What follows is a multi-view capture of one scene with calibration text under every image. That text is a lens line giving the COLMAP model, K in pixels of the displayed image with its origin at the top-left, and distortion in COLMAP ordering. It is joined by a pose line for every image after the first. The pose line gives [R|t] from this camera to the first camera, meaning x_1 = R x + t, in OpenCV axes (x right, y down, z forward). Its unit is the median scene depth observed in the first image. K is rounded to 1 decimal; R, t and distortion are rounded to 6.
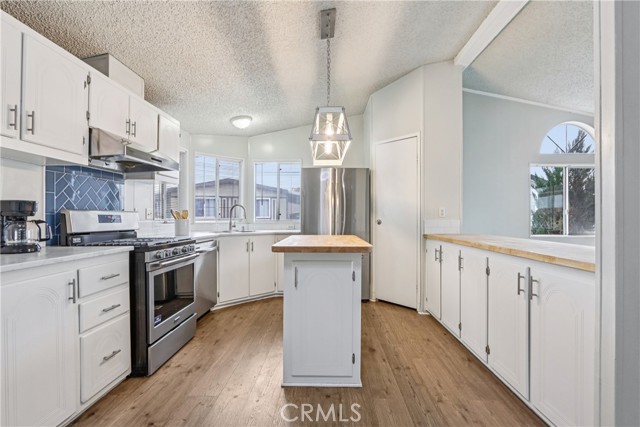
lens RADIAL K [[301.3, 0, 323.1], [0, 301.3, 215.2], [0, 0, 1]] dist [-0.013450, -0.000122]
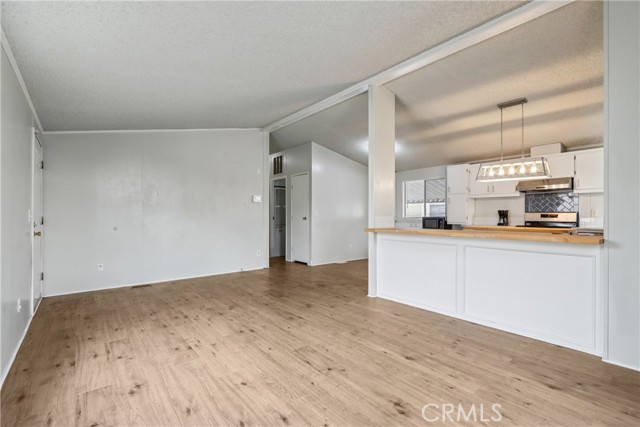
lens RADIAL K [[297.5, 0, 320.0], [0, 297.5, 213.5], [0, 0, 1]] dist [-0.013243, -0.000102]
pose [[-0.765030, -0.010499, -0.643909, 1.938513], [-0.001305, 0.999890, -0.014753, 0.027614], [0.643993, -0.010447, -0.764960, 1.591940]]
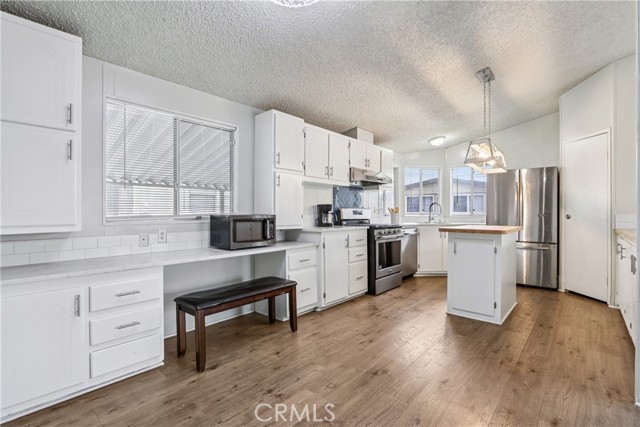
lens RADIAL K [[297.5, 0, 320.0], [0, 297.5, 213.5], [0, 0, 1]] dist [-0.013243, -0.000102]
pose [[0.756663, 0.002818, -0.653800, 0.332345], [0.002215, 0.999974, 0.006873, 0.004277], [0.653802, -0.006649, 0.756637, -0.571590]]
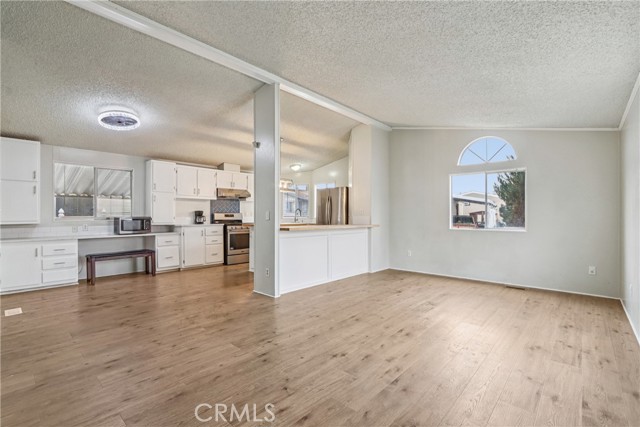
lens RADIAL K [[295.8, 0, 318.0], [0, 295.8, 215.8], [0, 0, 1]] dist [-0.010560, 0.000076]
pose [[0.748783, -0.001641, -0.662813, 1.918750], [0.004043, 0.999990, 0.002091, 0.010597], [0.662803, -0.004245, 0.748782, -0.616059]]
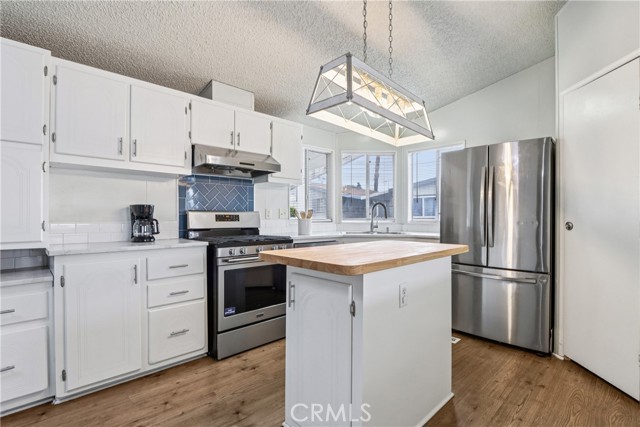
lens RADIAL K [[310.3, 0, 321.5], [0, 310.3, 213.9], [0, 0, 1]] dist [-0.014666, 0.000503]
pose [[0.714181, -0.003514, -0.699953, 0.427678], [0.002220, 0.999994, -0.002755, 0.000108], [0.699958, 0.000414, 0.714184, 0.390726]]
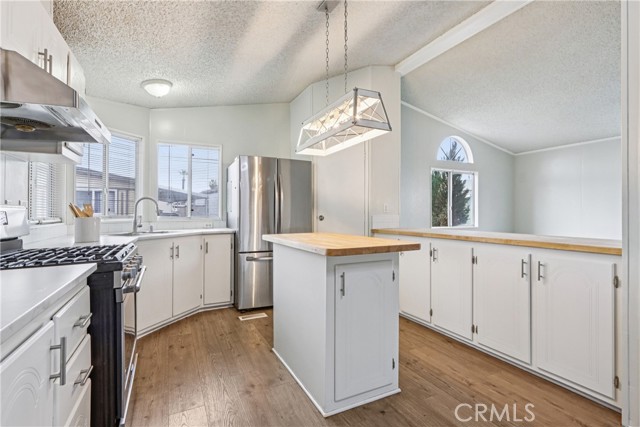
lens RADIAL K [[305.8, 0, 323.2], [0, 305.8, 211.6], [0, 0, 1]] dist [-0.002135, -0.000200]
pose [[0.883743, -0.002561, 0.467966, -0.443761], [0.001220, 0.999994, 0.003168, -0.002087], [-0.467971, -0.002229, 0.883741, 0.211933]]
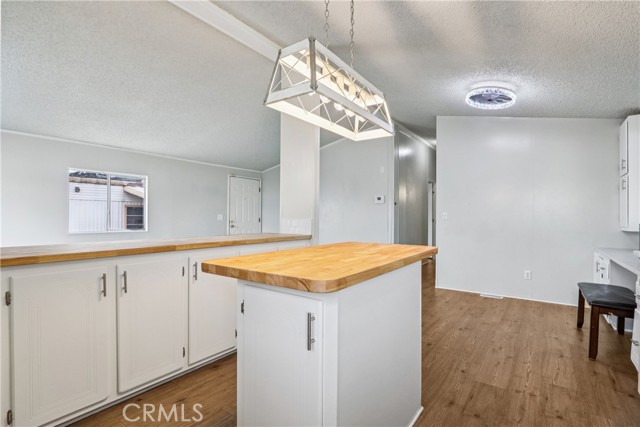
lens RADIAL K [[314.4, 0, 319.8], [0, 314.4, 216.7], [0, 0, 1]] dist [0.000684, 0.000157]
pose [[-0.819459, -0.005782, 0.573109, -0.345605], [-0.008844, 0.999958, -0.002557, 0.006317], [-0.573070, -0.007164, -0.819475, 1.592073]]
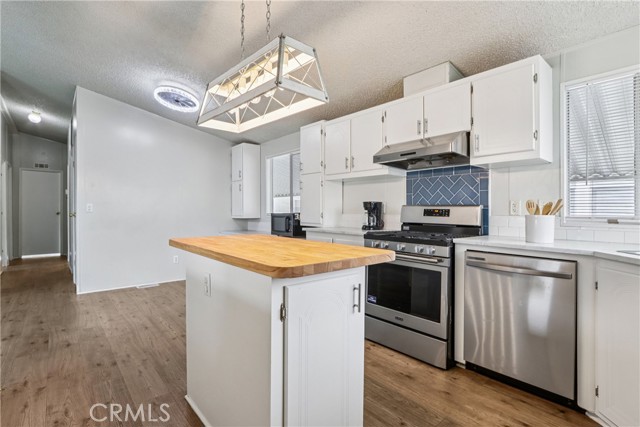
lens RADIAL K [[310.3, 0, 321.5], [0, 310.3, 213.9], [0, 0, 1]] dist [-0.014666, 0.000503]
pose [[-0.743090, 0.000690, -0.669191, 0.360930], [-0.003860, 0.999978, 0.005317, 0.012543], [0.669180, 0.006534, -0.743072, 1.596380]]
